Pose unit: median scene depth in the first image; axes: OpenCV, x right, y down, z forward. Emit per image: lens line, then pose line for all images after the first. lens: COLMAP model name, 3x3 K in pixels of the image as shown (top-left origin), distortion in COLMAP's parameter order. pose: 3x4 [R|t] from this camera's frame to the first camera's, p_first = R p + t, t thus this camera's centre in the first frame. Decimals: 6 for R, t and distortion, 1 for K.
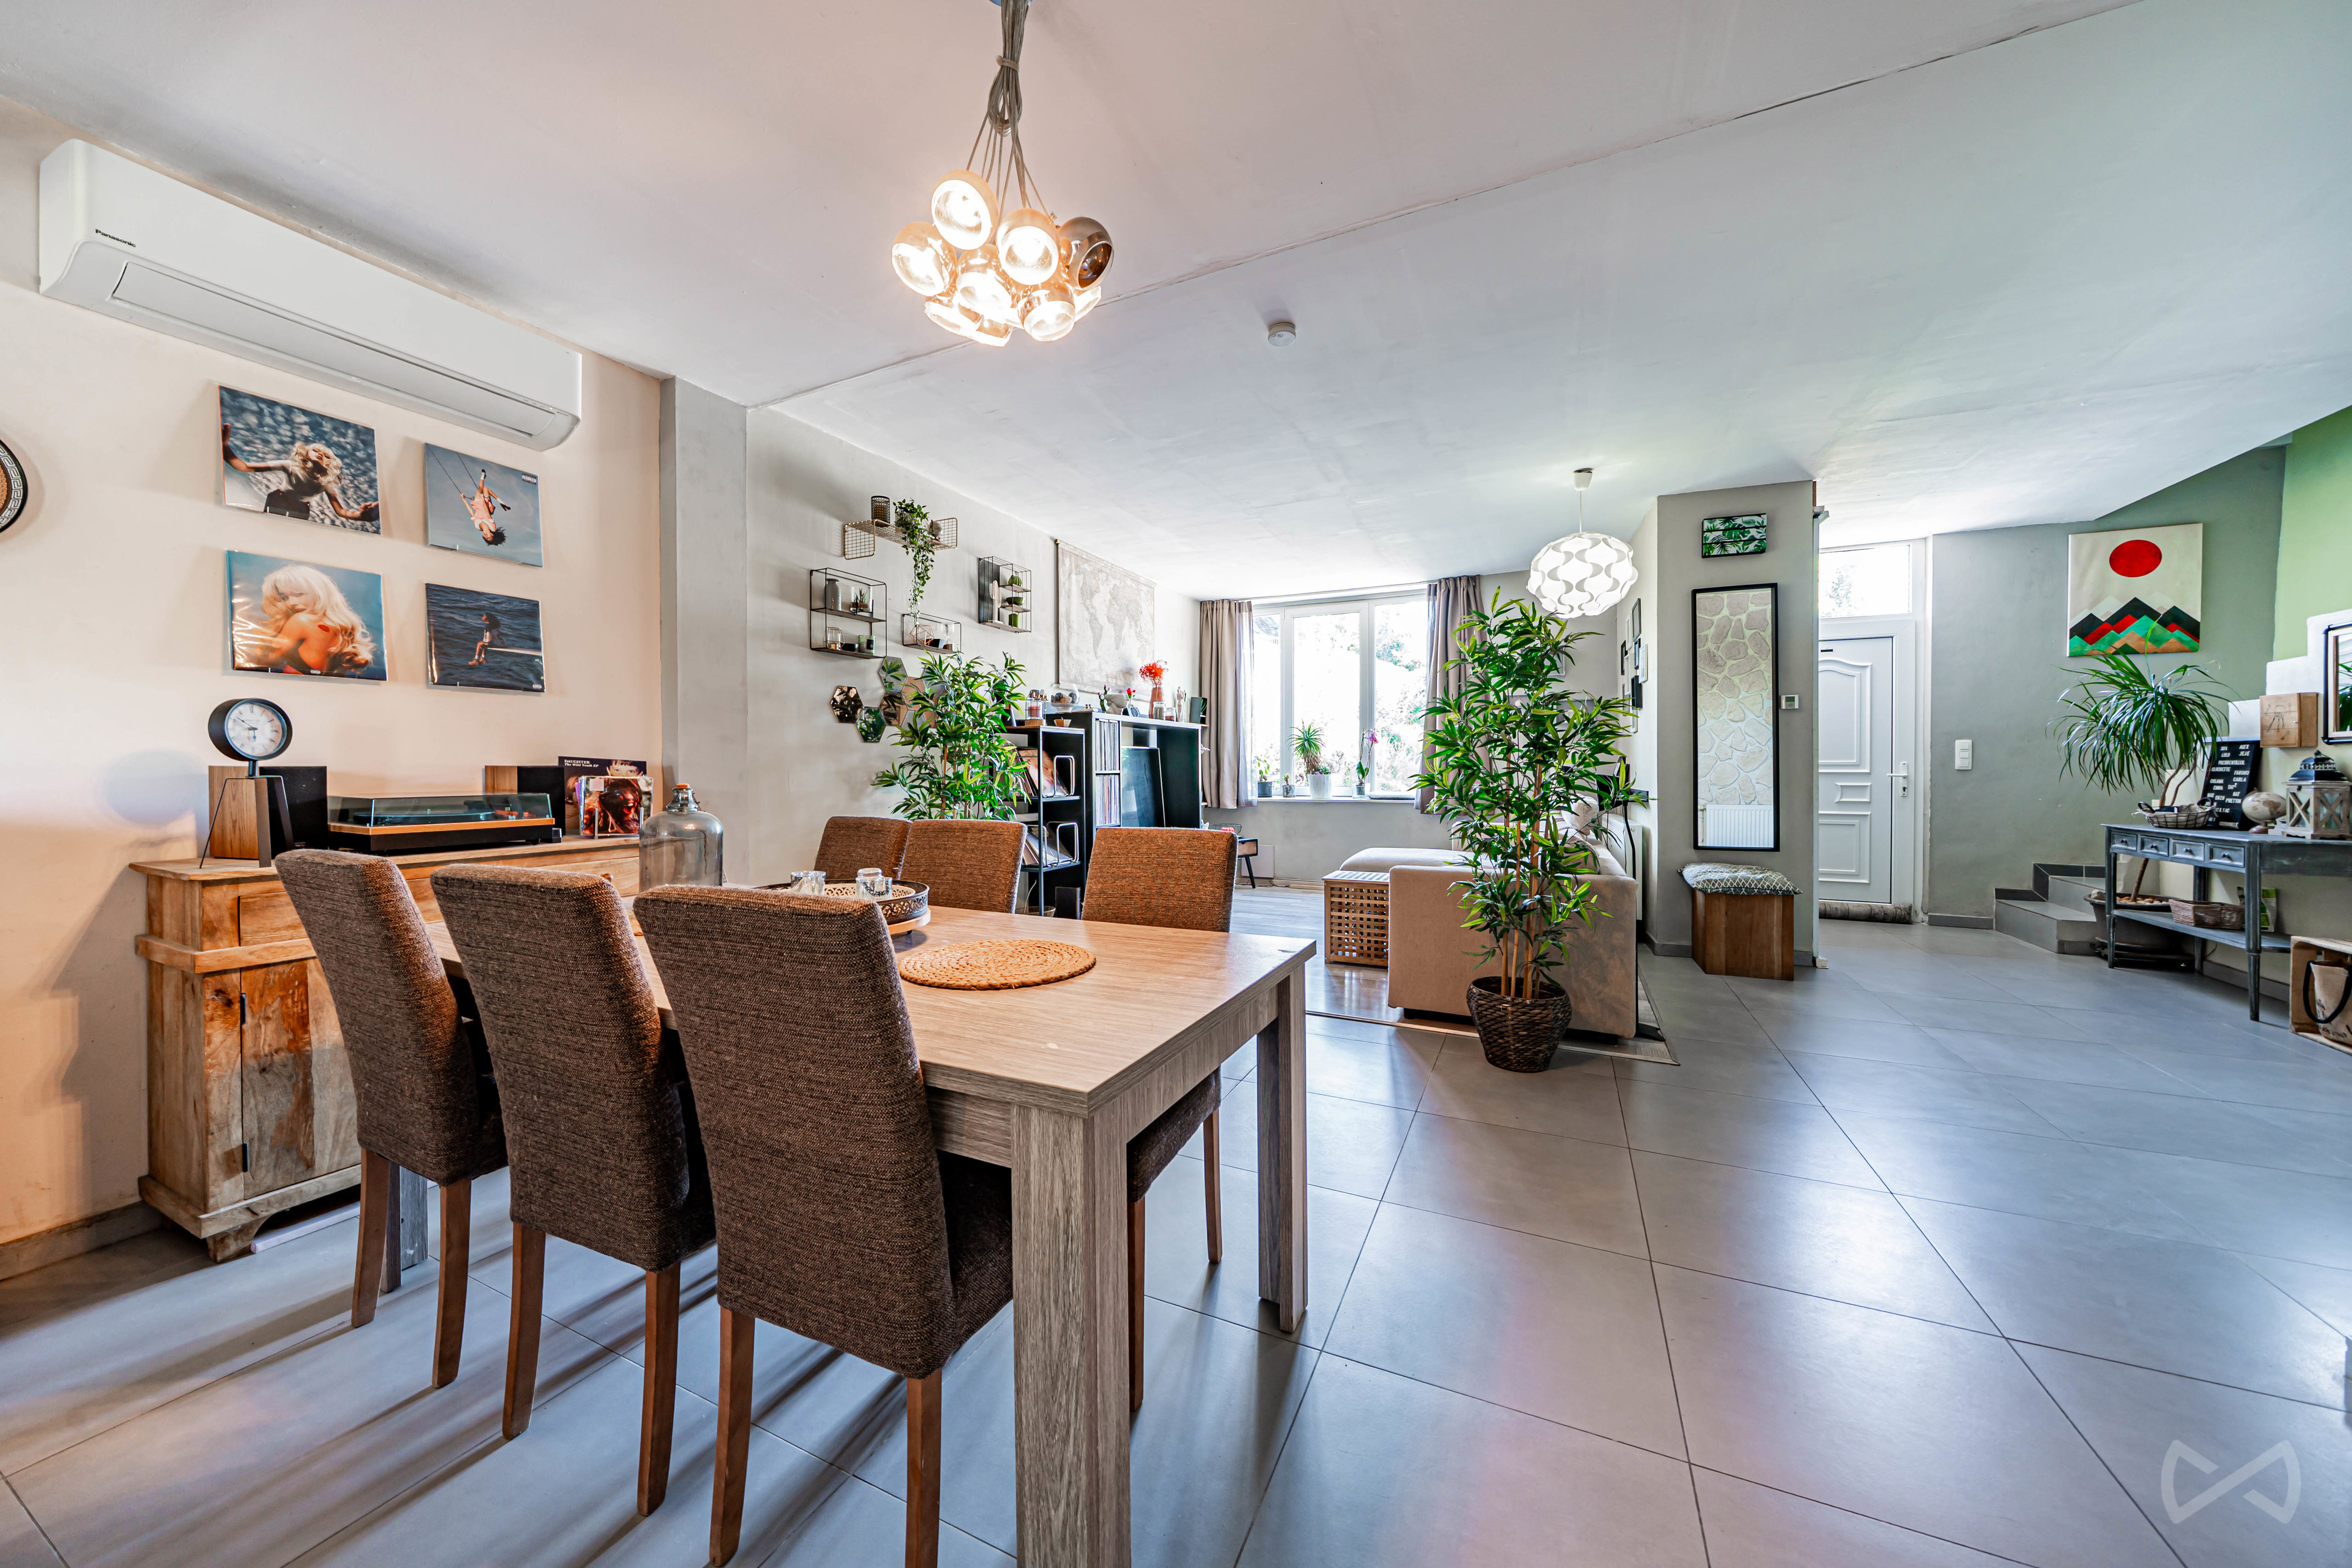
lens RADIAL K [[817.5, 0, 1154.7], [0, 817.5, 772.6], [0, 0, 1]] dist [-0.005838, -0.000083]
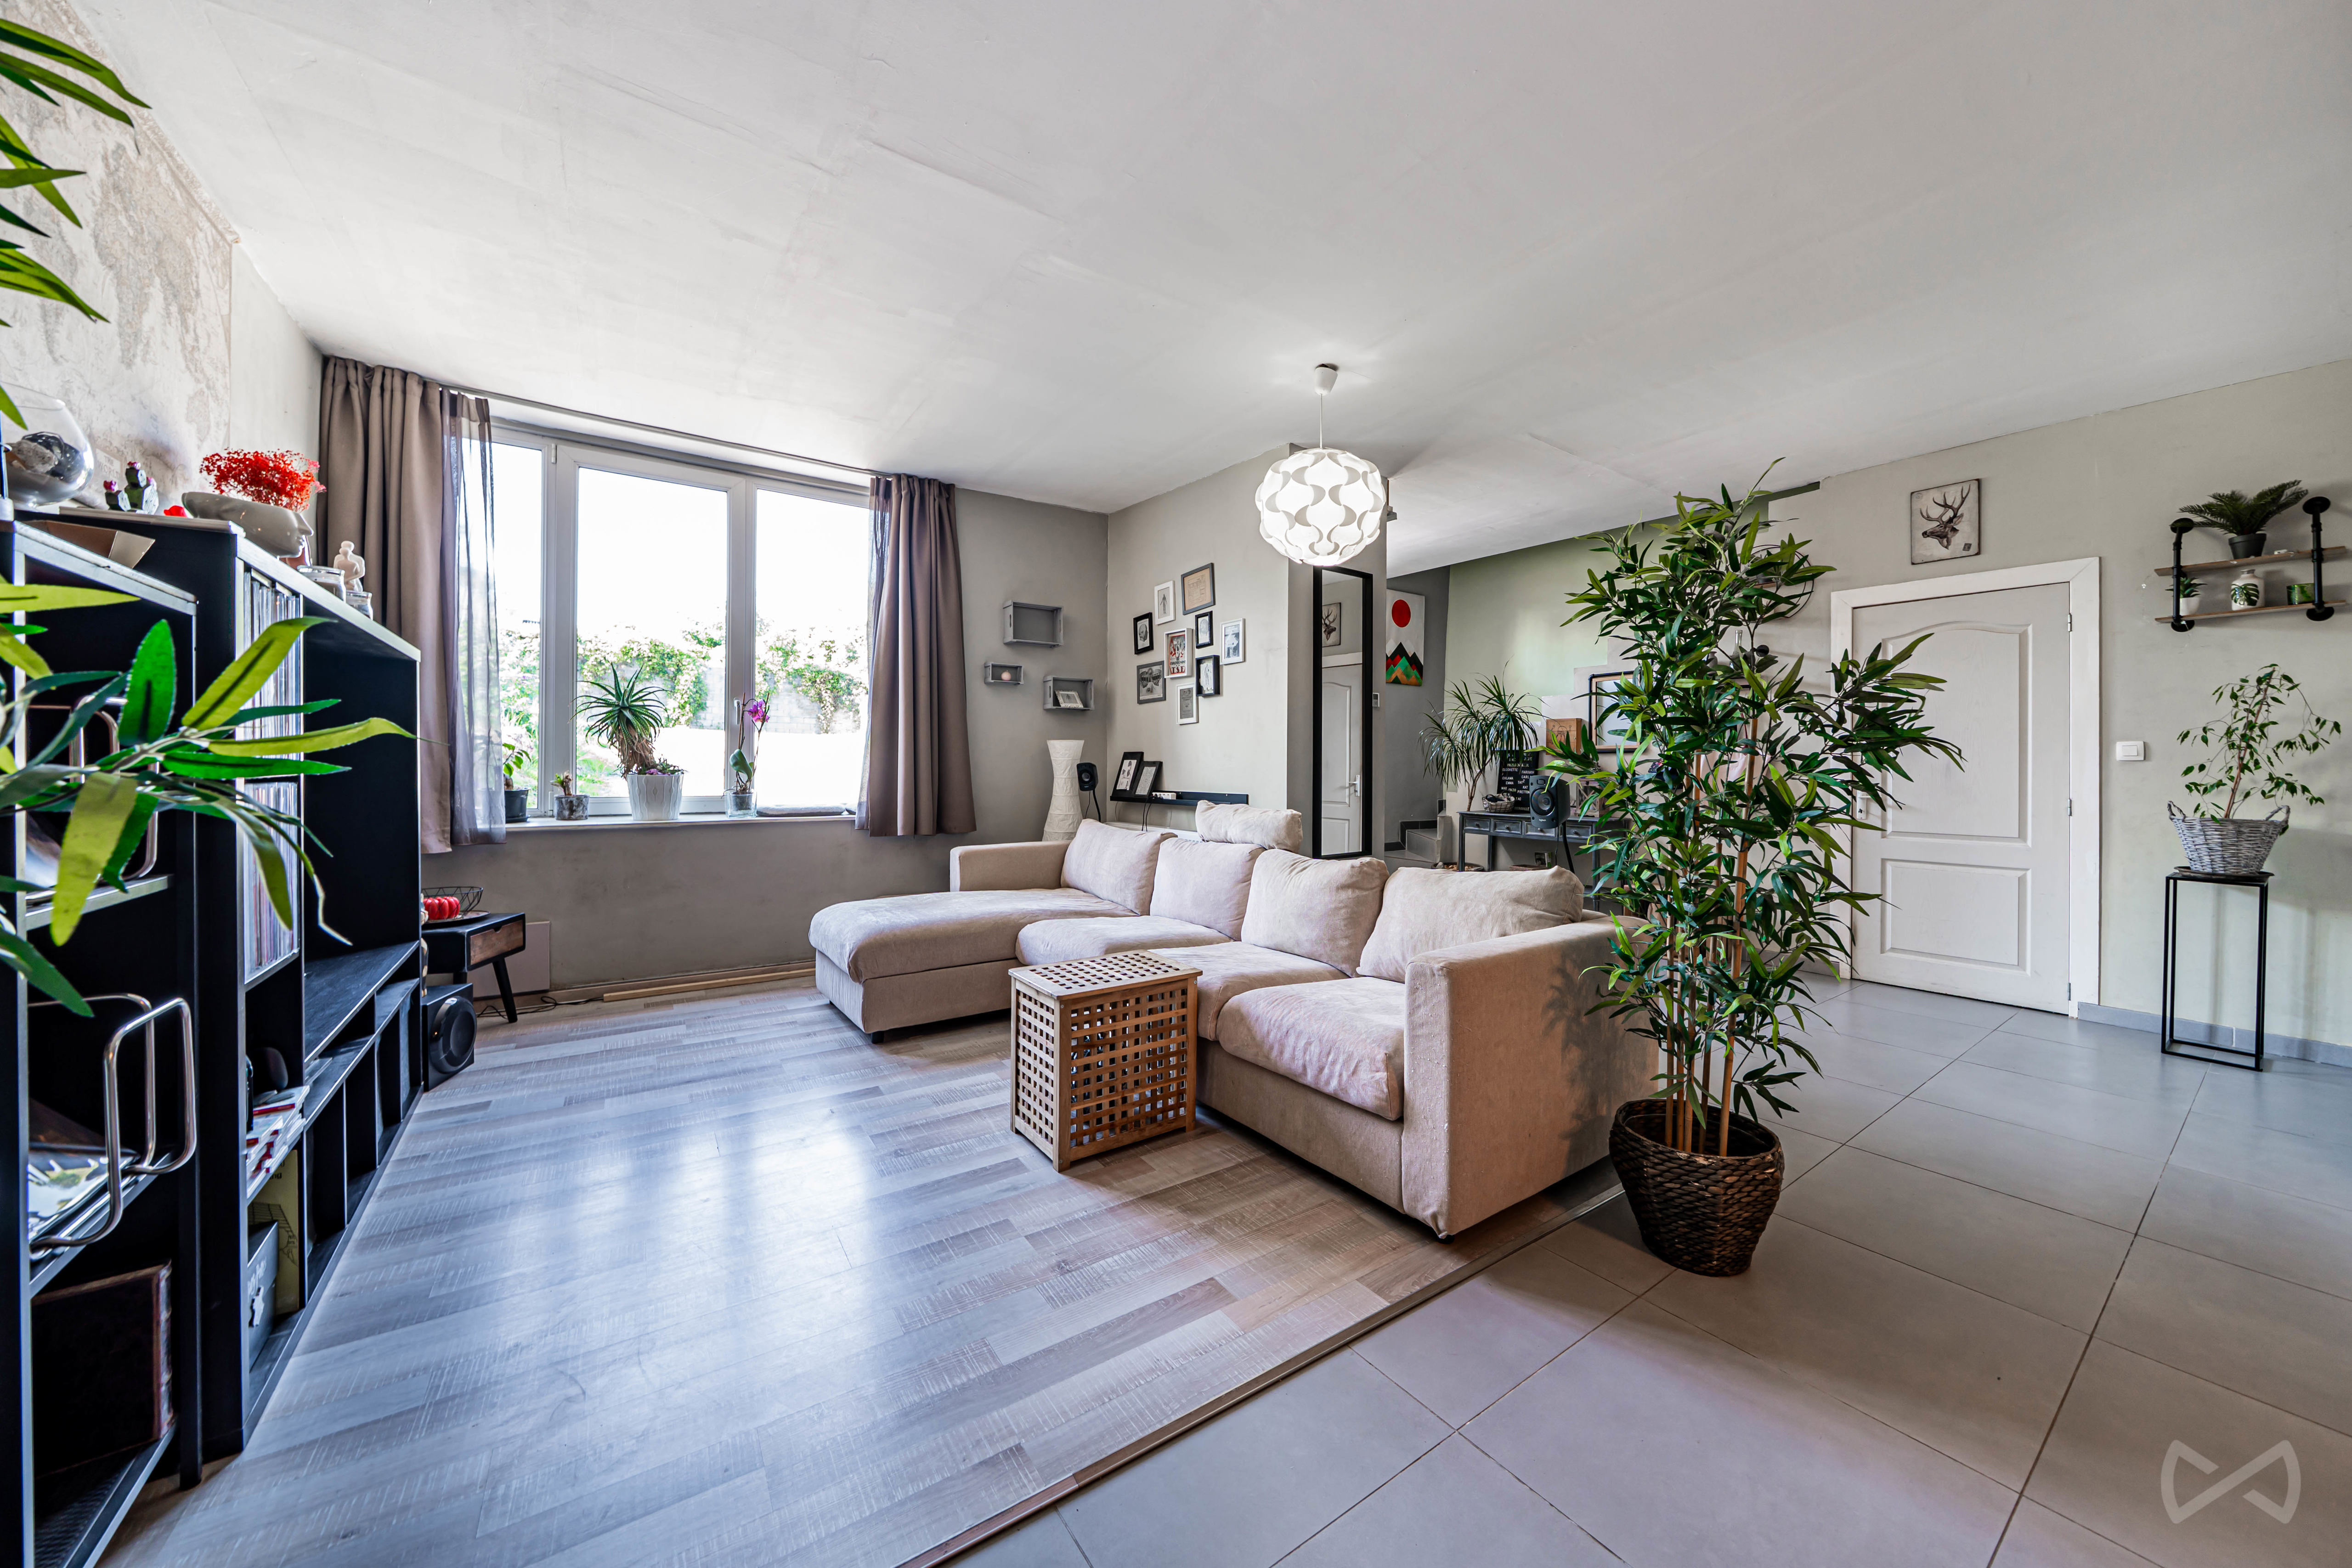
lens RADIAL K [[833.2, 0, 1226.4], [0, 833.2, 767.8], [0, 0, 1]] dist [-0.002302, -0.000124]
pose [[0.459045, 0.002159, 0.888410, -0.182418], [-0.002952, 0.999995, -0.000904, -0.004602], [-0.888408, -0.002208, 0.459049, 0.700585]]
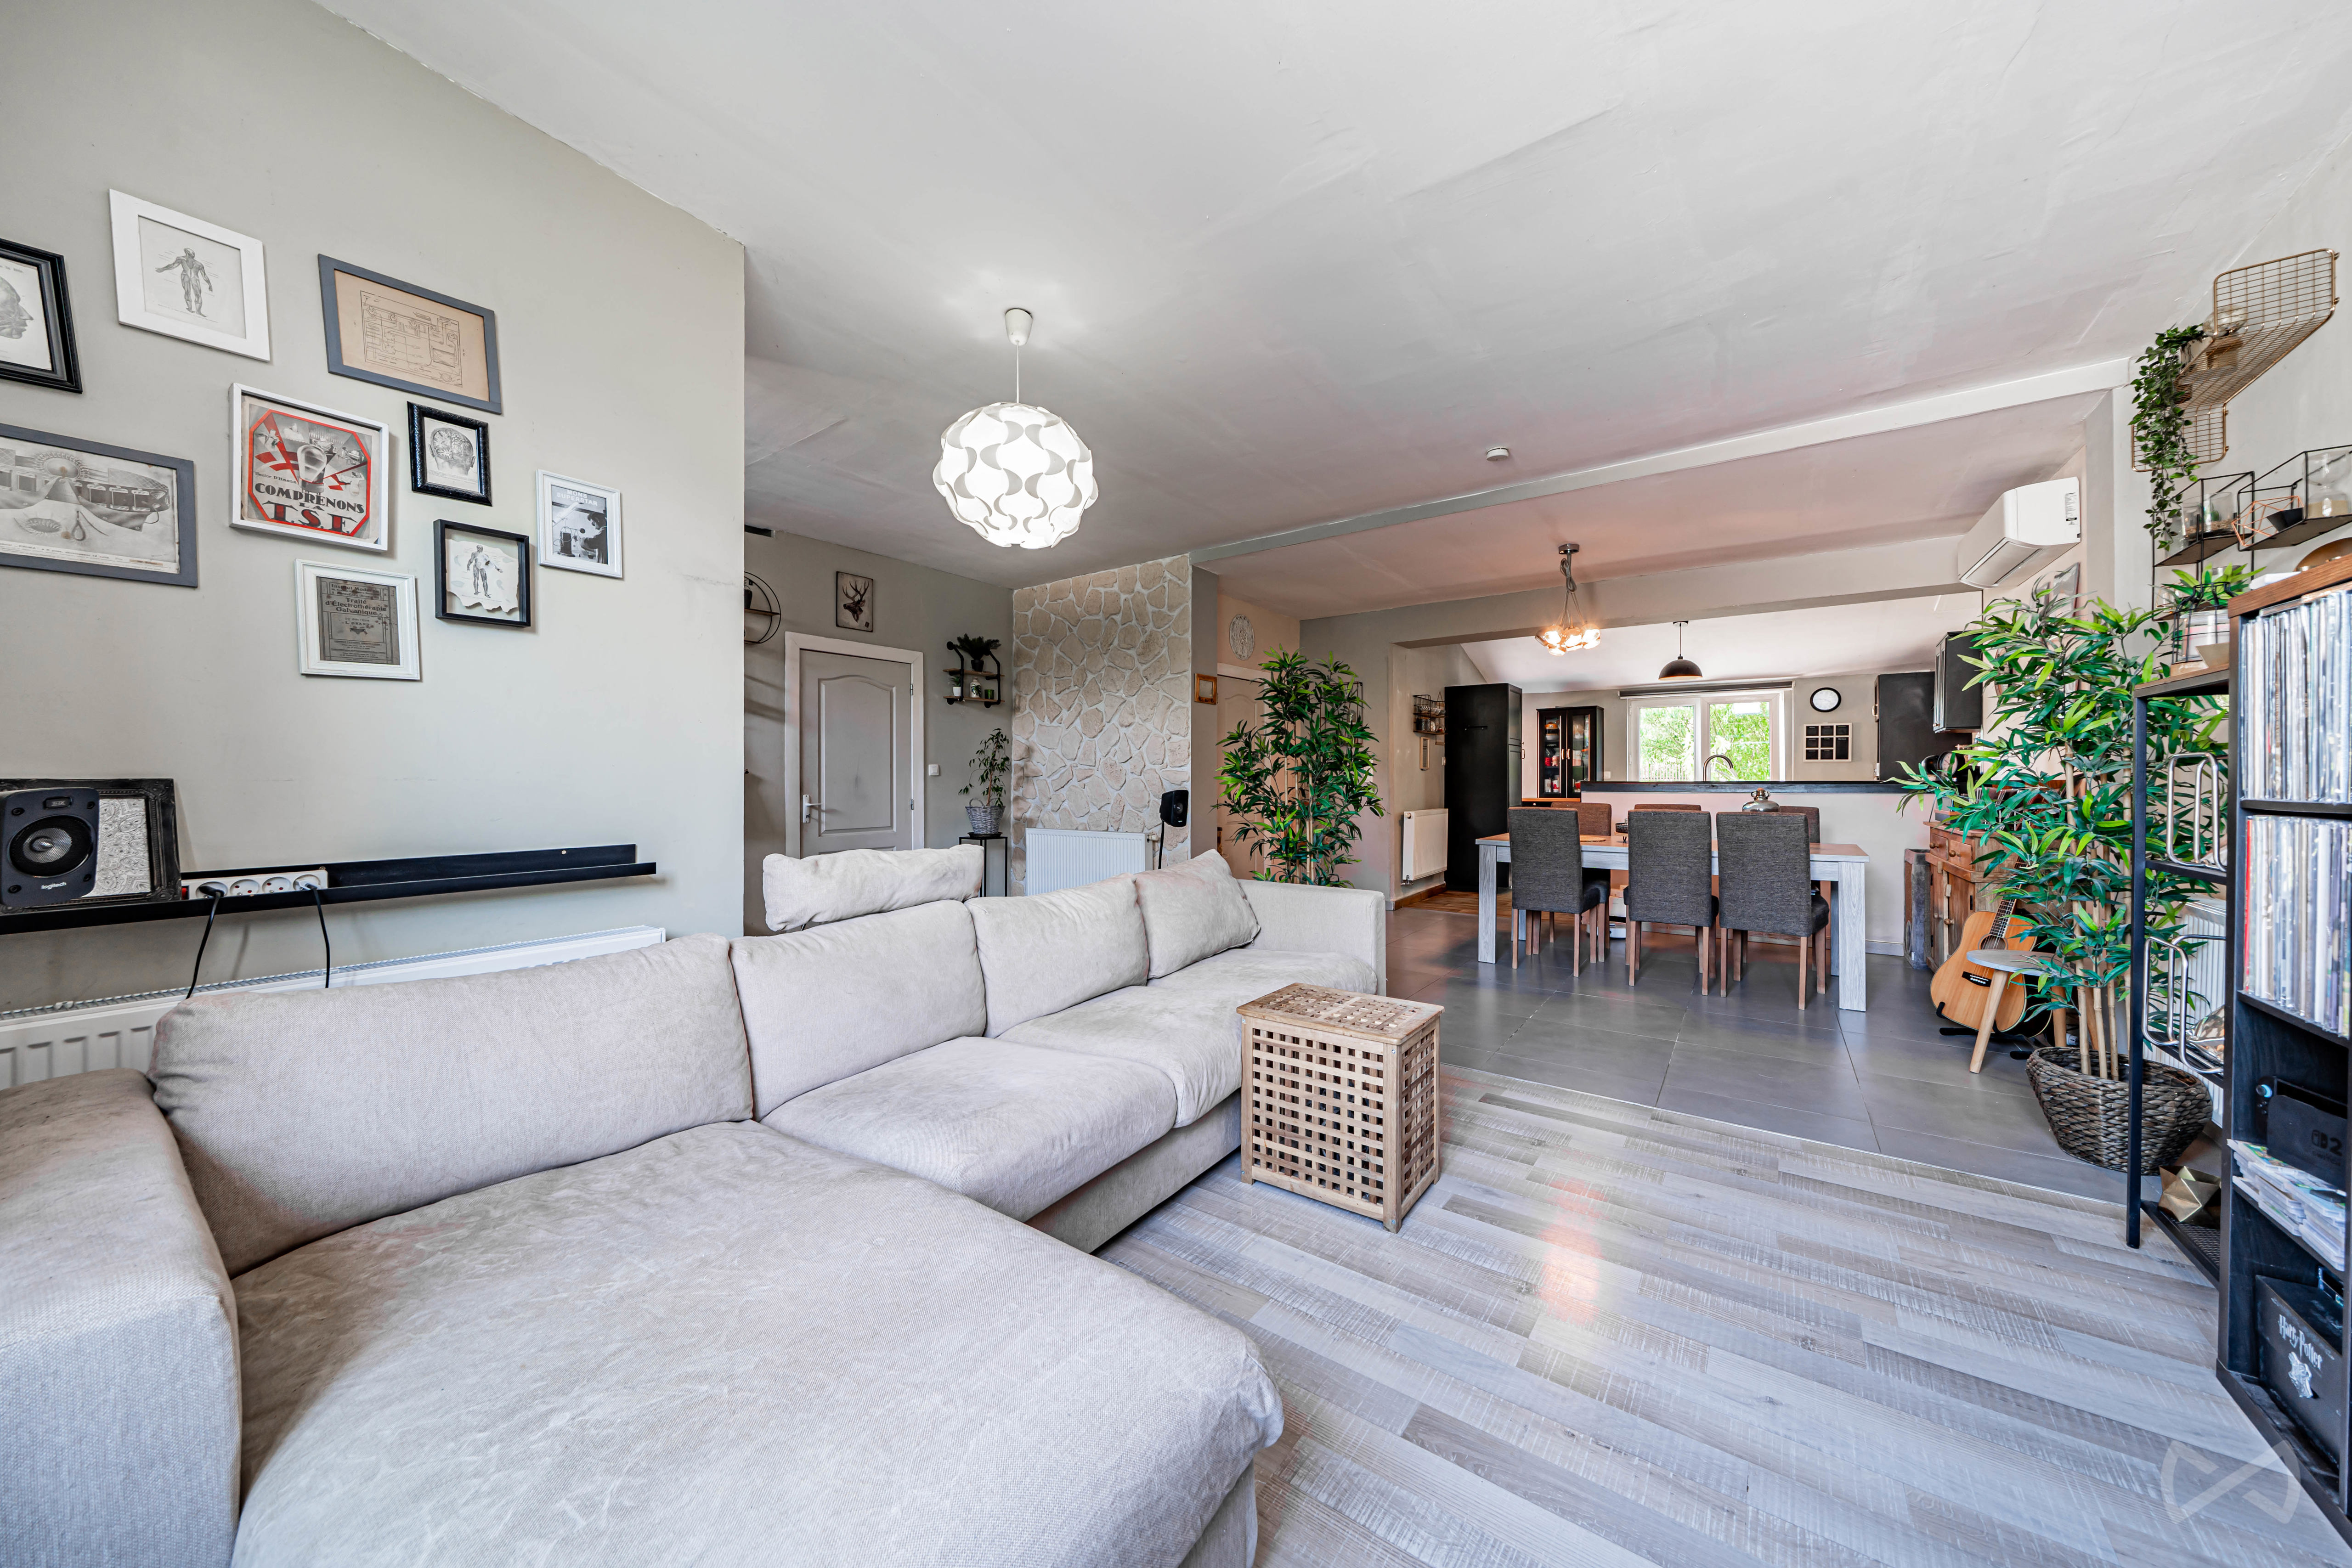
lens RADIAL K [[812.7, 0, 1187.0], [0, 812.7, 786.9], [0, 0, 1]] dist [-0.006548, -0.000160]
pose [[-0.986471, 0.002288, 0.163920, 0.278425], [0.004824, 0.999875, 0.015075, -0.013853], [-0.163865, 0.015661, -0.986358, 1.522275]]
